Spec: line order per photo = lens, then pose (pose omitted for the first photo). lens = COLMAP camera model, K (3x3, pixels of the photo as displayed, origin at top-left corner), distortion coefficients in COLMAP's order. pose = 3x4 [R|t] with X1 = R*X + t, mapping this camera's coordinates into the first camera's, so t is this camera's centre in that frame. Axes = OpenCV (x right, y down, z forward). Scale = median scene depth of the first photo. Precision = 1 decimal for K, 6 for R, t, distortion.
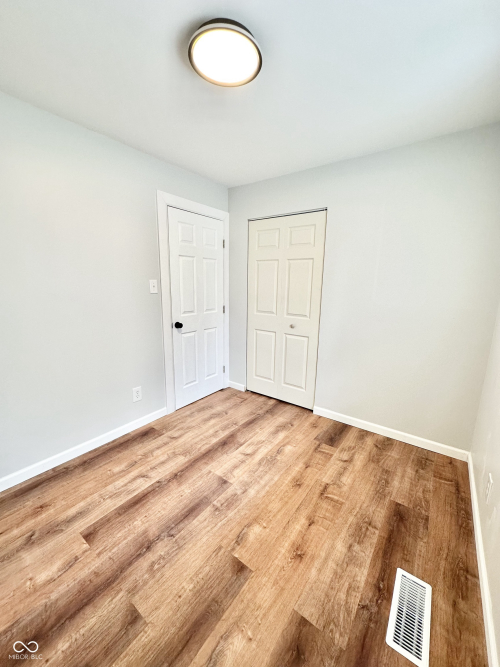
lens RADIAL K [[267.5, 0, 249.2], [0, 267.5, 335.4], [0, 0, 1]] dist [-0.000180, 0.000334]
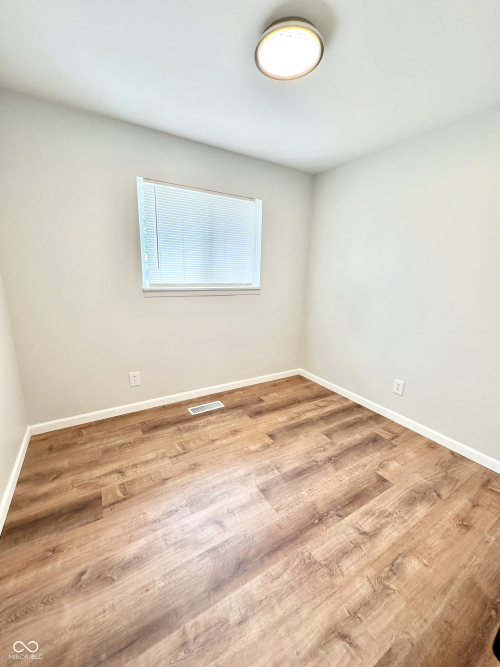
lens RADIAL K [[267.5, 0, 249.2], [0, 267.5, 335.4], [0, 0, 1]] dist [-0.000180, 0.000334]
pose [[-0.925540, -0.126683, 0.356830, -0.309580], [0.036708, 0.907915, 0.417545, -0.308284], [-0.376867, 0.399553, -0.835661, 1.599241]]
